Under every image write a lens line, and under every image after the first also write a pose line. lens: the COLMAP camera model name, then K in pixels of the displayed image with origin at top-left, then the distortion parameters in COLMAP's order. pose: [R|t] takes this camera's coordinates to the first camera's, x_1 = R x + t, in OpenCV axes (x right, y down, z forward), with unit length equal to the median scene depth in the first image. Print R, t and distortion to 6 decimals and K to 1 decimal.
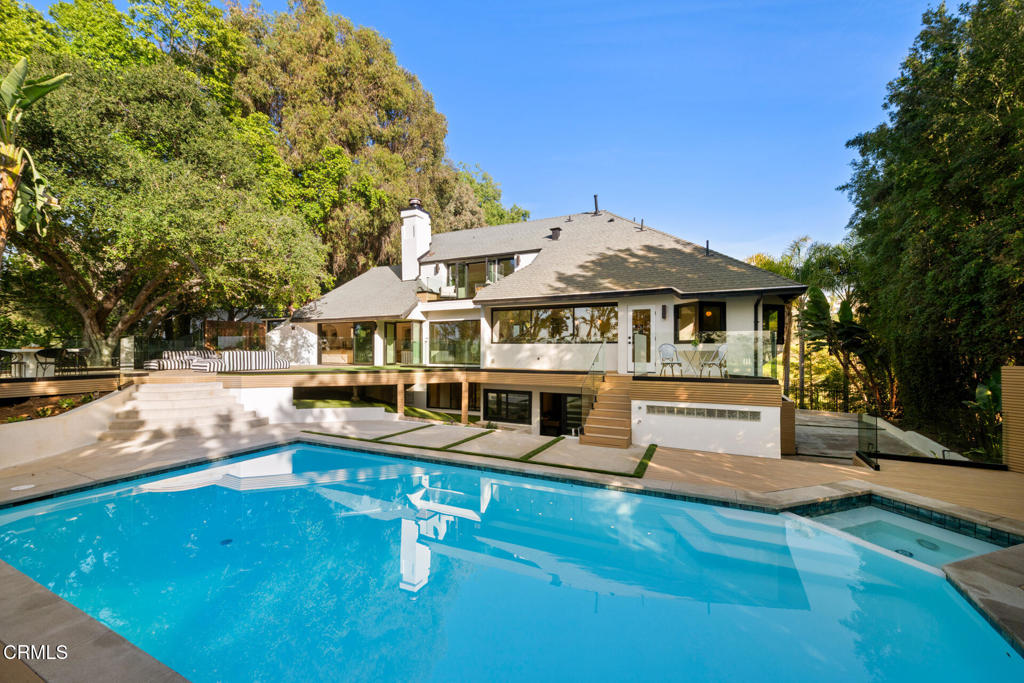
lens RADIAL K [[413.0, 0, 516.8], [0, 413.0, 349.0], [0, 0, 1]] dist [-0.002546, -0.000356]
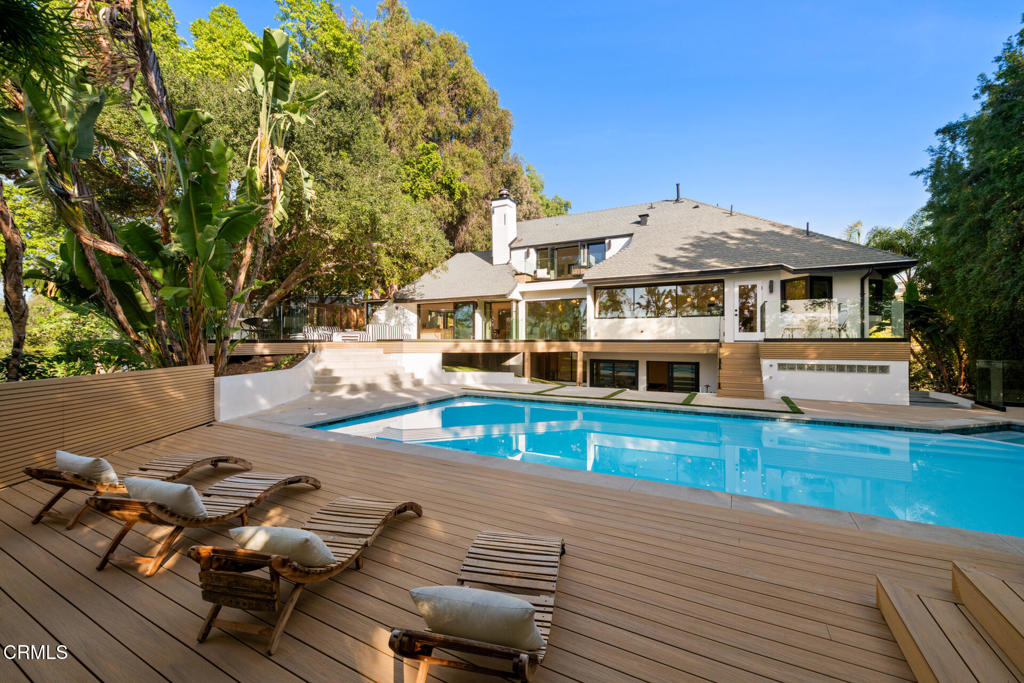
lens RADIAL K [[412.0, 0, 512.0], [0, 412.0, 341.5], [0, 0, 1]] dist [0.000185, 0.000260]
pose [[0.999093, 0.001430, -0.042553, -0.237468], [-0.001312, 0.999995, 0.002811, 0.045352], [0.042557, -0.002753, 0.999090, -0.117707]]
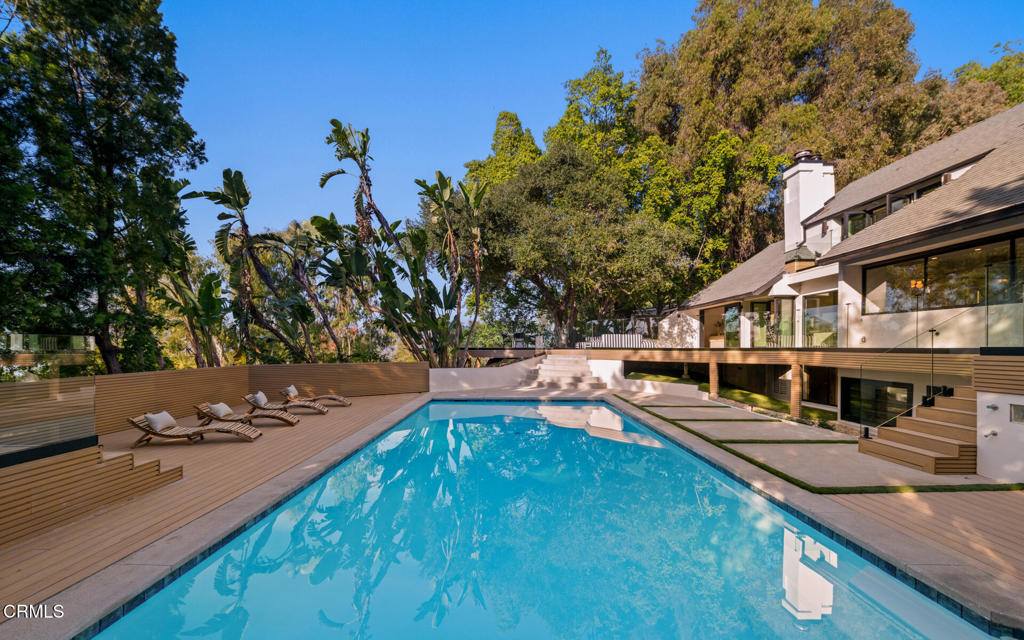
lens RADIAL K [[402.9, 0, 509.4], [0, 402.9, 347.3], [0, 0, 1]] dist [0.001707, -0.000036]
pose [[0.436825, 0.002487, -0.899543, 0.304085], [0.000024, 0.999996, 0.002777, 0.040766], [0.899546, -0.001235, 0.436823, 0.144886]]
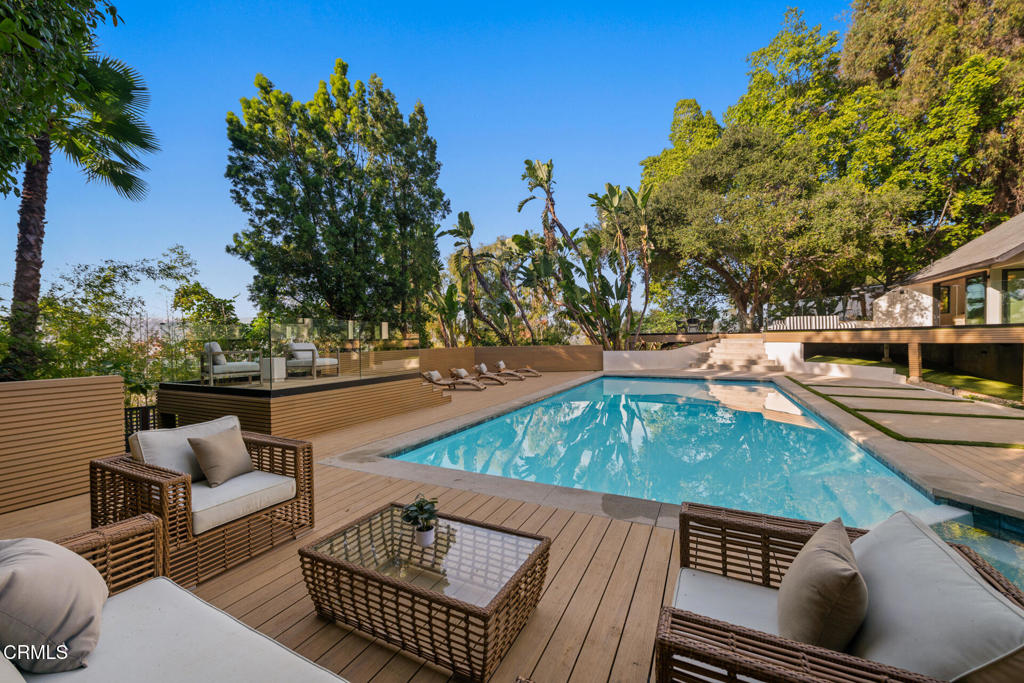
lens RADIAL K [[395.8, 0, 512.0], [0, 395.8, 341.5], [0, 0, 1]] dist [-0.001822, -0.000210]
pose [[-0.005403, 0.007920, -0.999954, 0.470924], [0.014202, 0.999868, 0.007843, 0.055599], [0.999885, -0.014159, -0.005515, 0.142031]]
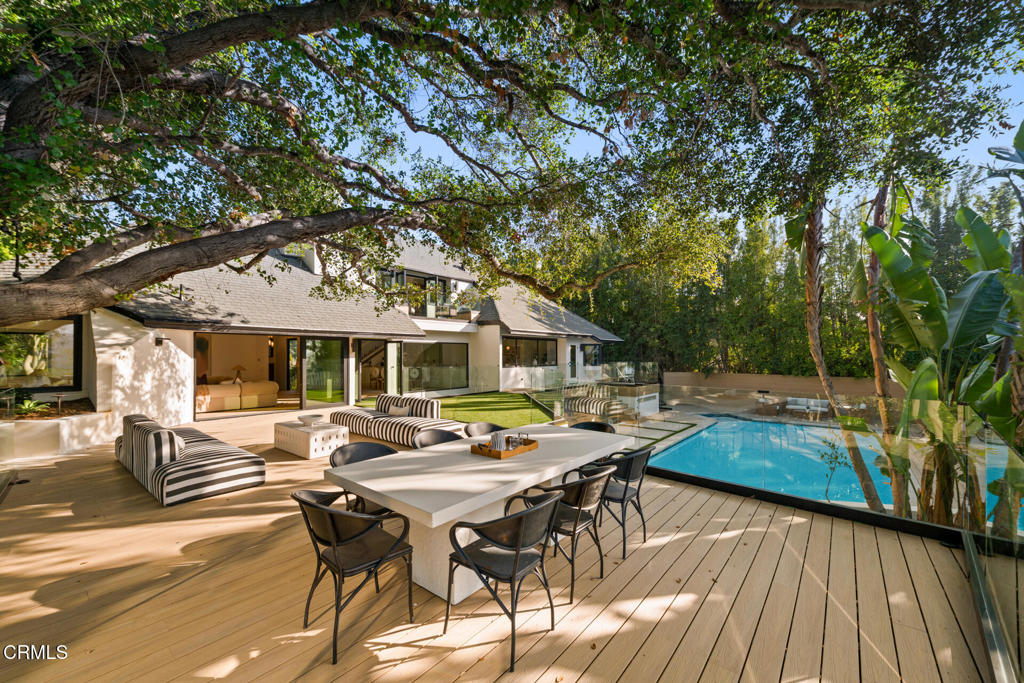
lens RADIAL K [[412.0, 0, 512.0], [0, 412.0, 341.5], [0, 0, 1]] dist [0.000185, 0.000260]
pose [[0.219013, 0.024849, 0.975405, -1.107532], [-0.004886, 0.999691, -0.024370, -0.055588], [-0.975710, 0.000571, 0.219067, 0.728075]]
